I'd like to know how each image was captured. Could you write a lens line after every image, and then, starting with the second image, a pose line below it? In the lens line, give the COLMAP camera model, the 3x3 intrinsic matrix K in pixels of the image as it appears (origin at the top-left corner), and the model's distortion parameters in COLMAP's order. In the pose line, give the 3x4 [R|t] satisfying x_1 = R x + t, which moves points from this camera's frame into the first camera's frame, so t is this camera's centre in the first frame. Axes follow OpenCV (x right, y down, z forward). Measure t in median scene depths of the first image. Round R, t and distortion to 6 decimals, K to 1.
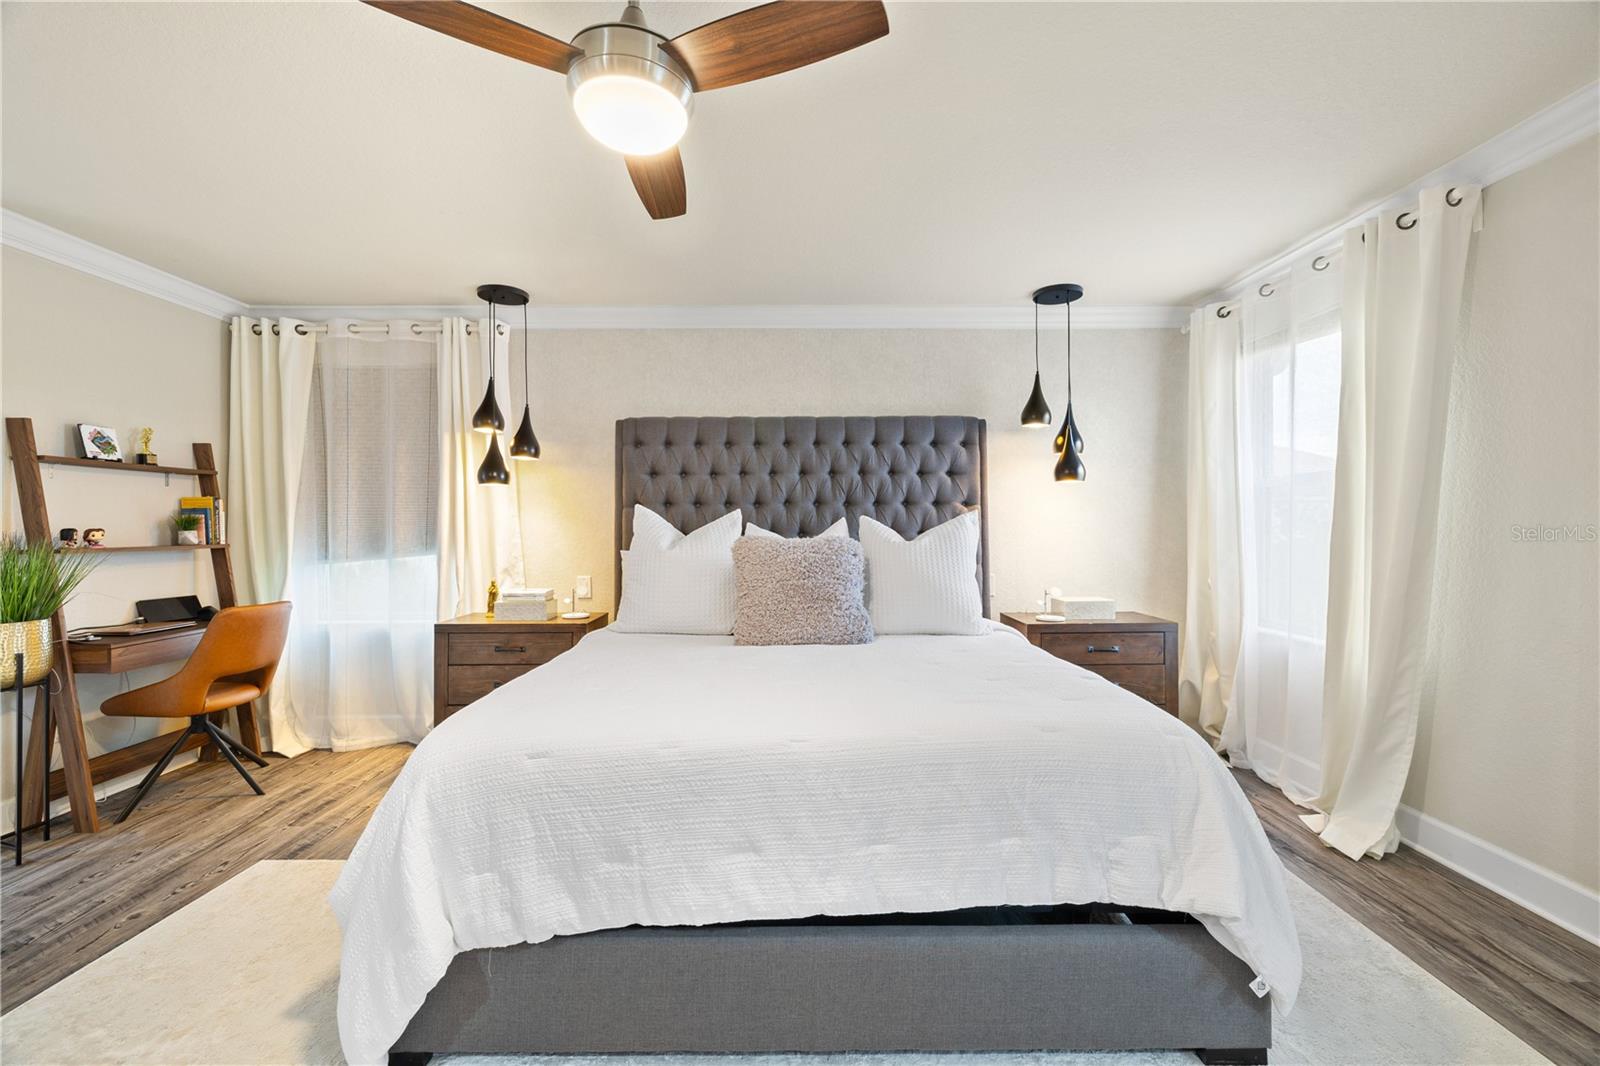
lens RADIAL K [[664.4, 0, 801.2], [0, 664.4, 527.0], [0, 0, 1]] dist [-0.002488, 0.000252]
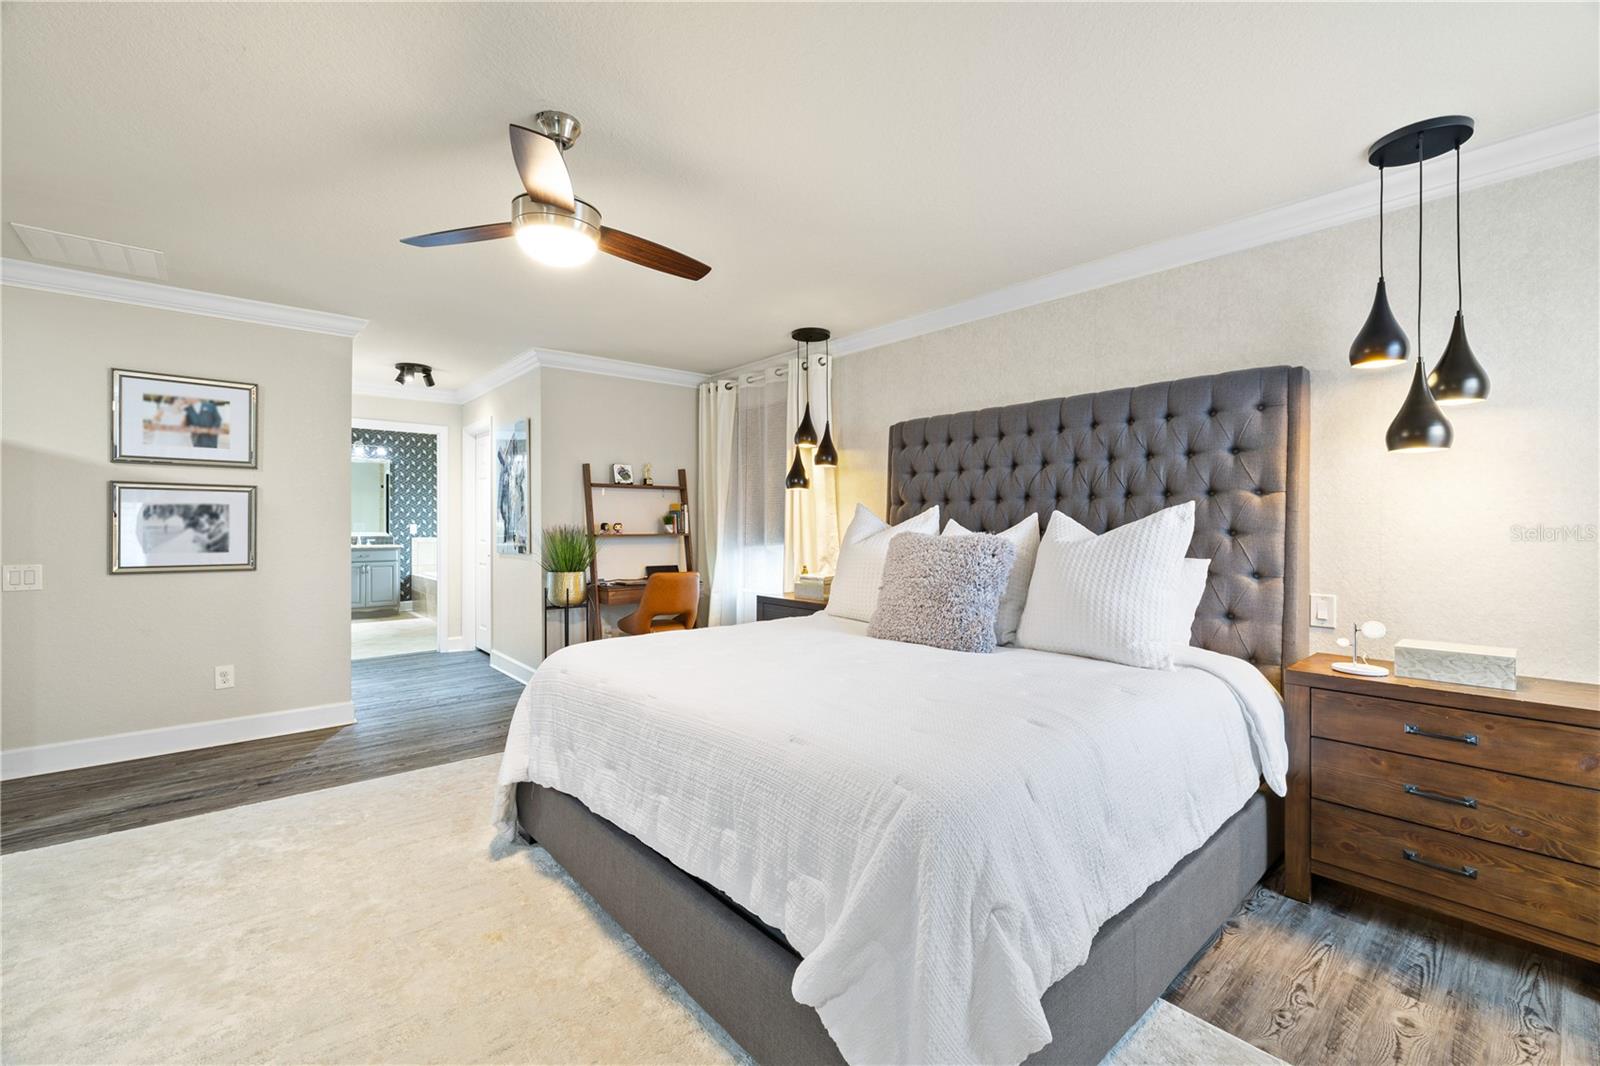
lens RADIAL K [[664.4, 0, 801.2], [0, 664.4, 527.0], [0, 0, 1]] dist [-0.002488, 0.000252]
pose [[0.656361, 0.007216, -0.754413, 0.489884], [-0.002516, 0.999970, 0.007376, -0.001458], [0.754443, -0.002943, 0.656359, 0.179271]]
